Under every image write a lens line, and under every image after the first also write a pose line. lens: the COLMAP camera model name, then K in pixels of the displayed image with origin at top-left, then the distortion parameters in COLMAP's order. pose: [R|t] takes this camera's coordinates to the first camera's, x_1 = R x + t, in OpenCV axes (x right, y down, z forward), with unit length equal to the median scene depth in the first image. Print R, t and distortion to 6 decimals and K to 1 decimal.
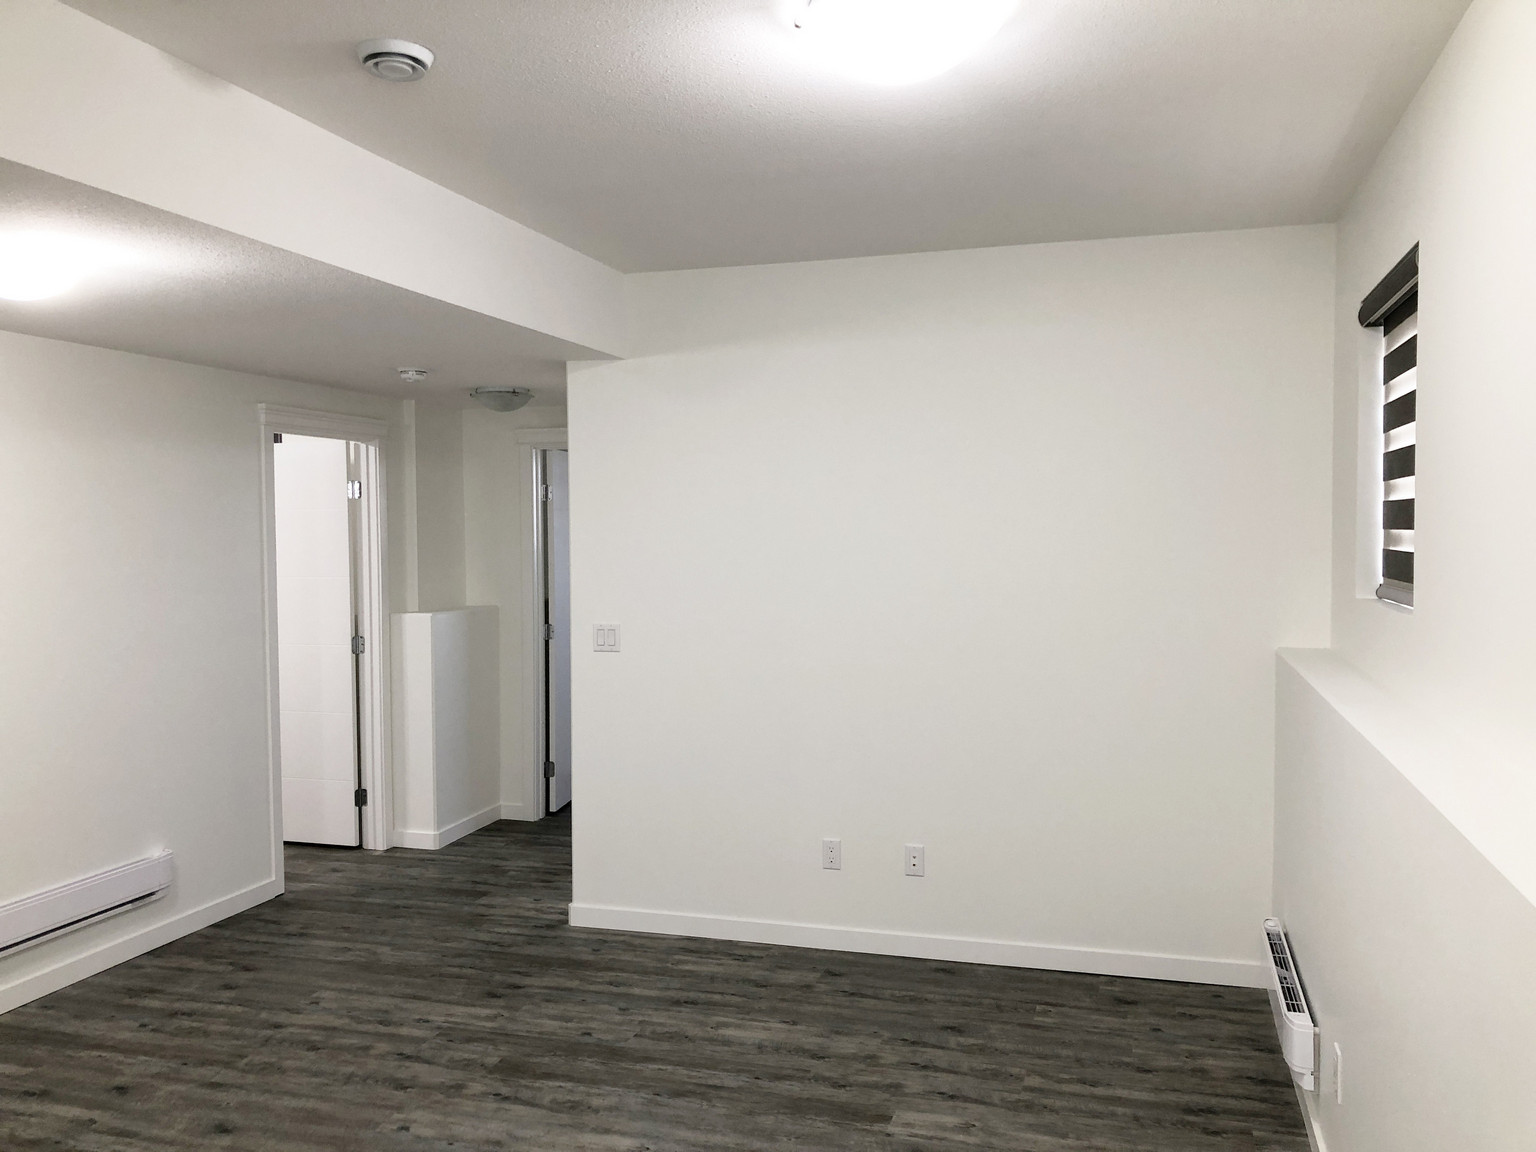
lens RADIAL K [[1265.8, 0, 765.0], [0, 1265.8, 578.0], [0, 0, 1]] dist [0.024720, -0.022222]
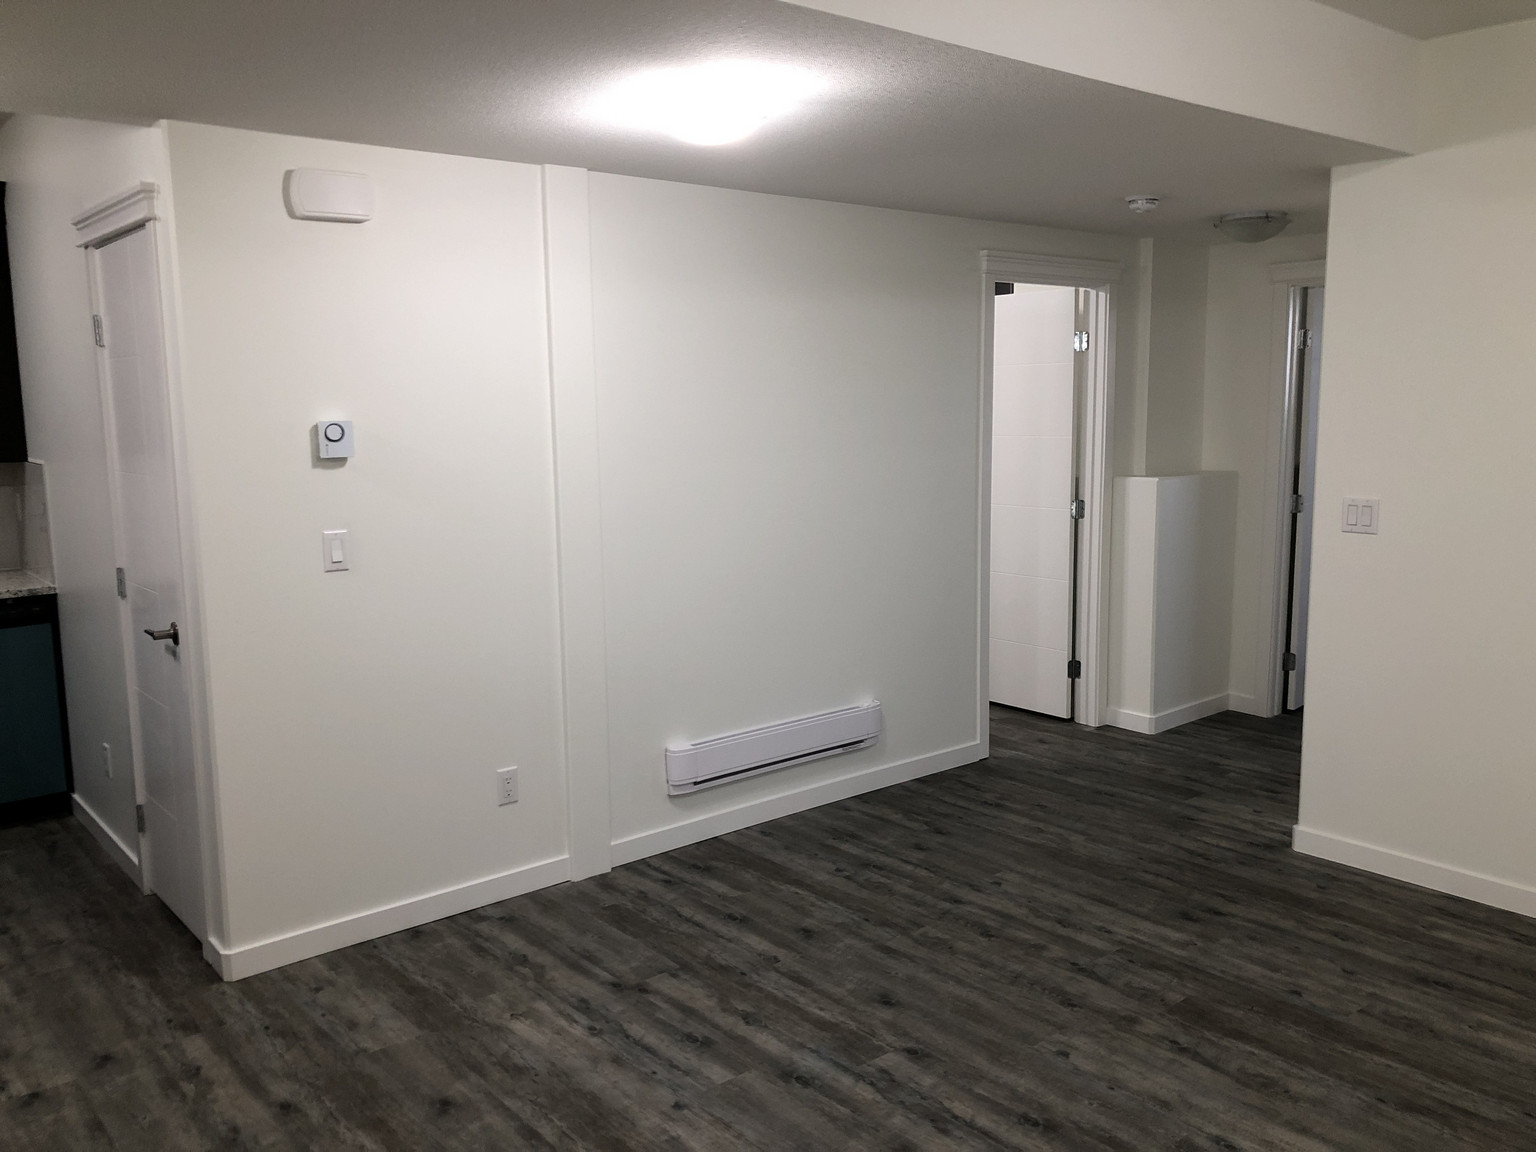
lens RADIAL K [[1265.8, 0, 767.9], [0, 1265.8, 569.8], [0, 0, 1]] dist [0.024720, -0.022222]
pose [[0.834803, 0.073248, -0.545655, 0.003972], [-0.017100, 0.994082, 0.107282, 0.001266], [0.550284, -0.080229, 0.831115, 0.122443]]
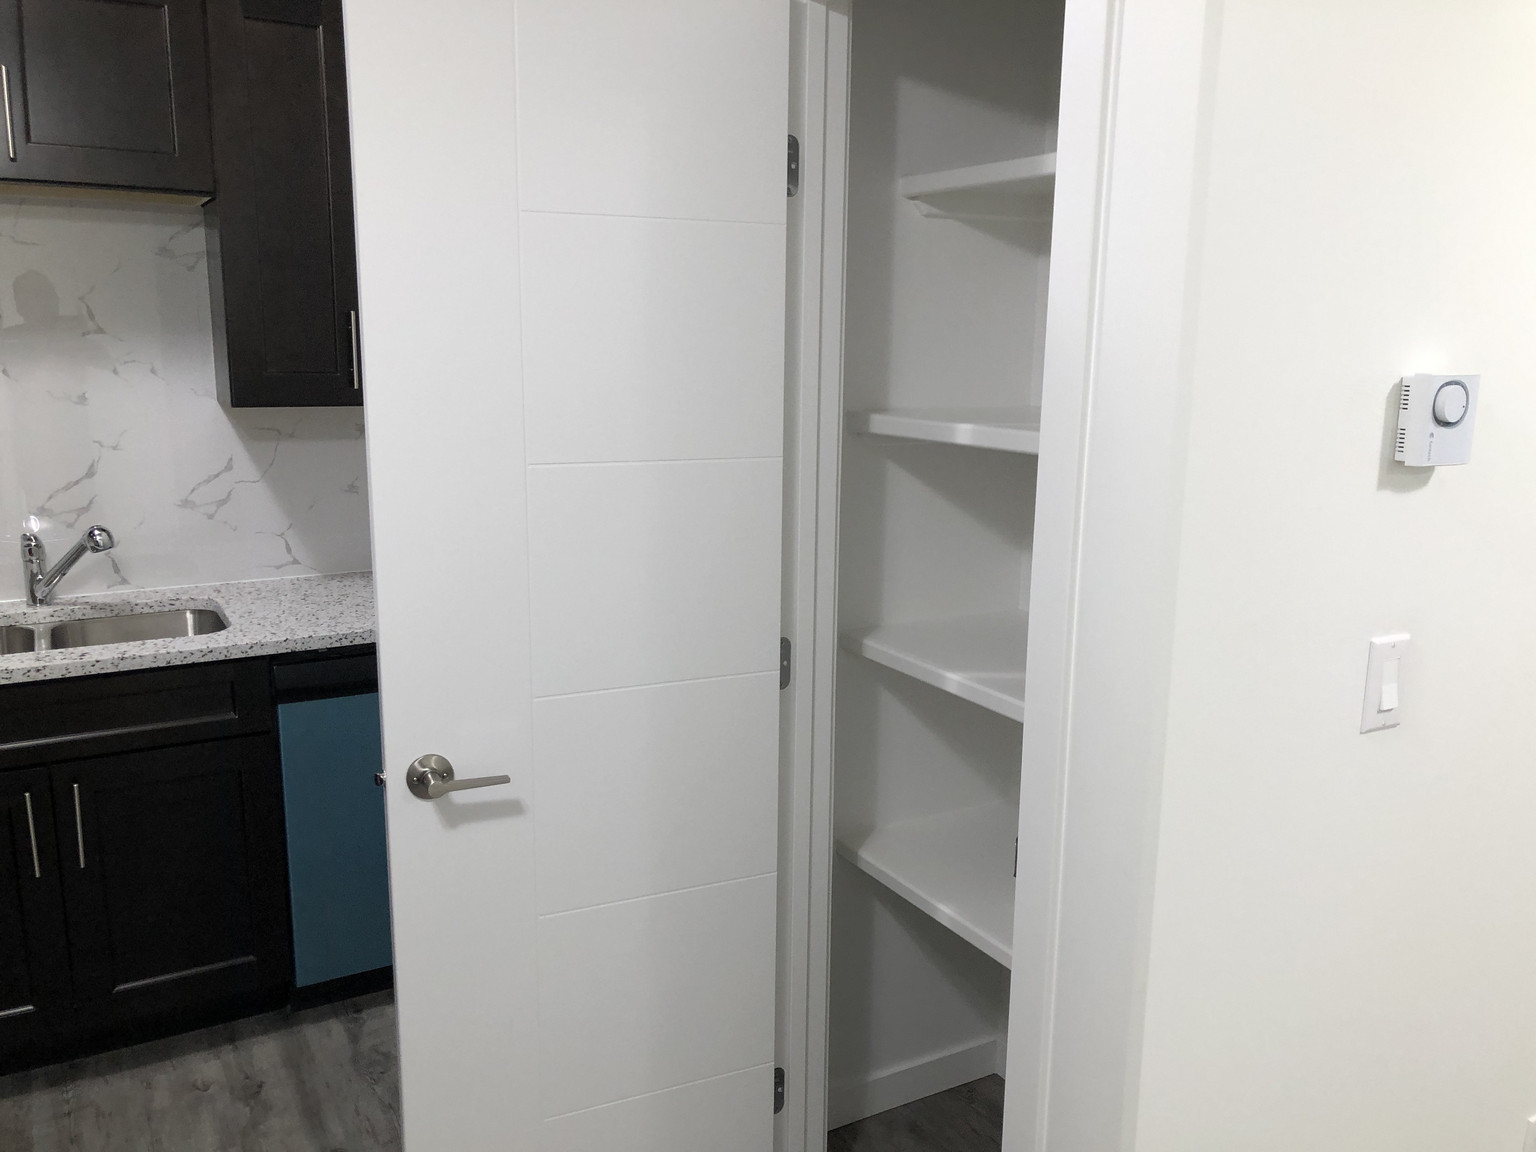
lens RADIAL K [[1265.8, 0, 774.1], [0, 1265.8, 581.1], [0, 0, 1]] dist [0.024720, -0.022222]
pose [[0.728690, 0.159532, -0.666003, -0.532640], [-0.050009, 0.982288, 0.180578, 0.000452], [0.683015, -0.098280, 0.723762, 0.278880]]
